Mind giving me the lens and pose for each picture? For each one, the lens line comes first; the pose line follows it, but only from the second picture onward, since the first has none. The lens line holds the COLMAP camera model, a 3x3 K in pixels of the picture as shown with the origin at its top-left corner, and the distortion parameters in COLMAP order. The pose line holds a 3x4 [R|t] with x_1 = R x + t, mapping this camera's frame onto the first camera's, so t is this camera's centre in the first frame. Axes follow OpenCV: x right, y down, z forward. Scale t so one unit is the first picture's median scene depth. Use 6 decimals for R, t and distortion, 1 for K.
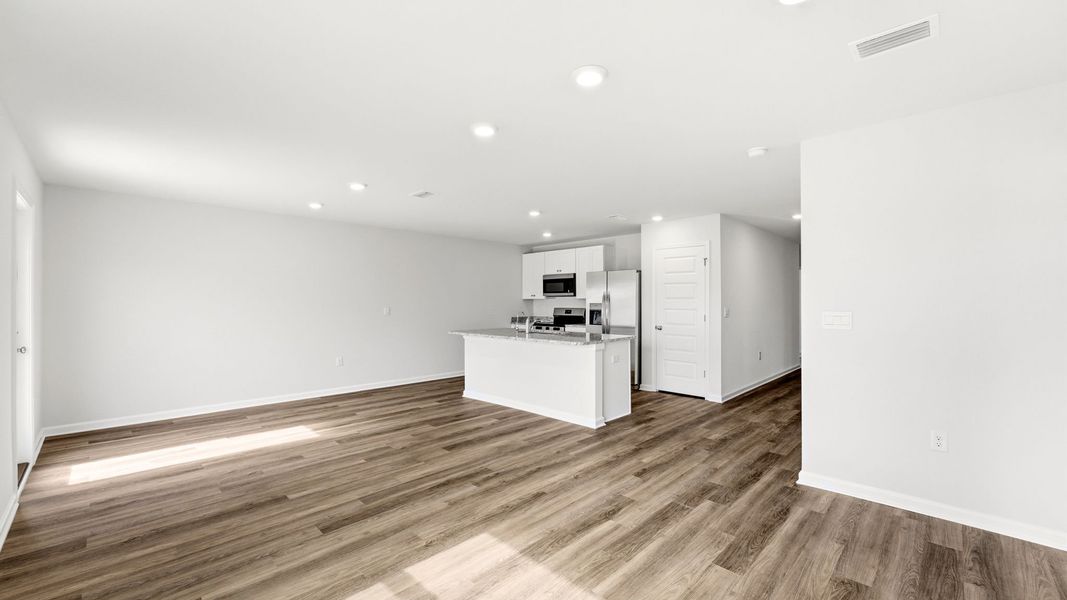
lens RADIAL K [[433.6, 0, 533.5], [0, 433.6, 300.0], [0, 0, 1]] dist [0.000723, 0.000307]
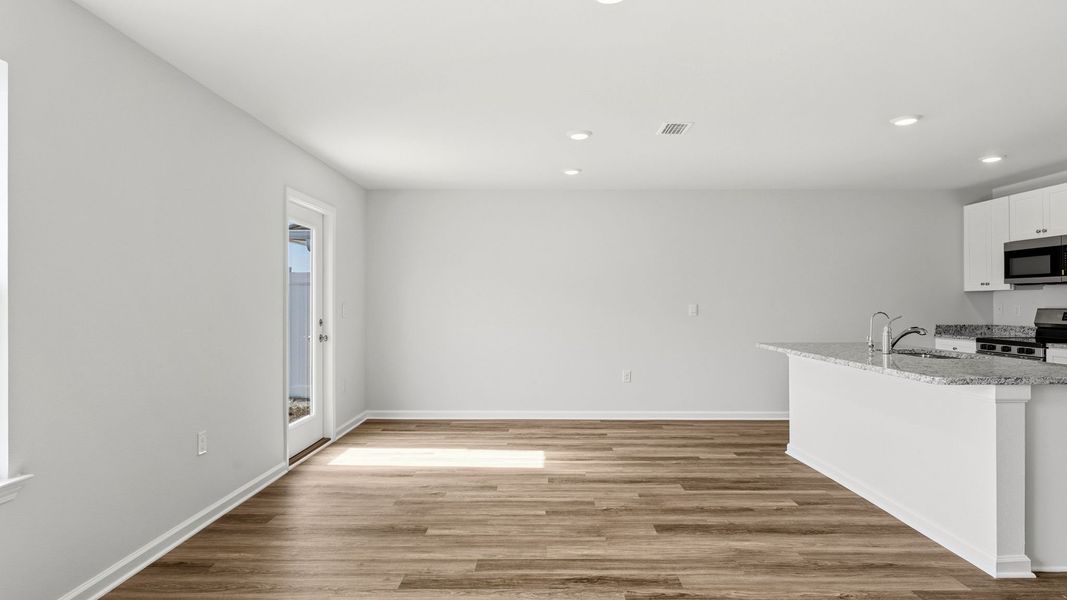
lens RADIAL K [[594.5, 0, 533.5], [0, 594.5, 300.0], [0, 0, 1]] dist [-0.001114, 0.000131]
pose [[0.695296, -0.001634, -0.718722, 0.273683], [0.003918, 0.999991, 0.001517, 0.011915], [0.718713, -0.003871, 0.695296, 0.261638]]
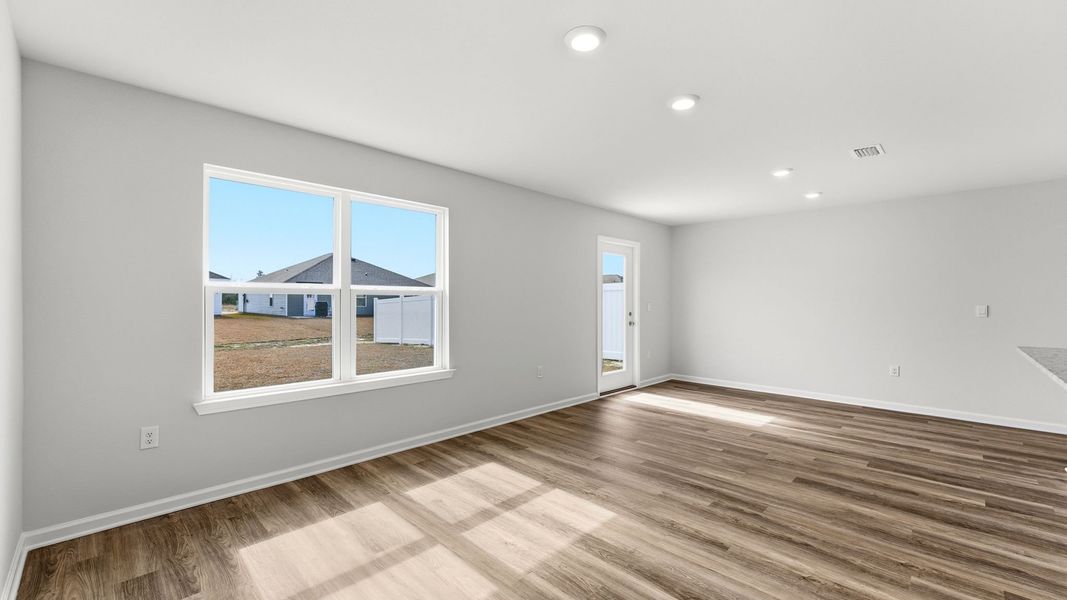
lens RADIAL K [[433.6, 0, 533.5], [0, 433.6, 300.0], [0, 0, 1]] dist [0.000723, 0.000307]
pose [[0.003245, -0.000198, -0.999995, 0.560707], [0.000879, 1.000000, -0.000195, 0.012279], [0.999994, -0.000878, 0.003245, 0.484149]]
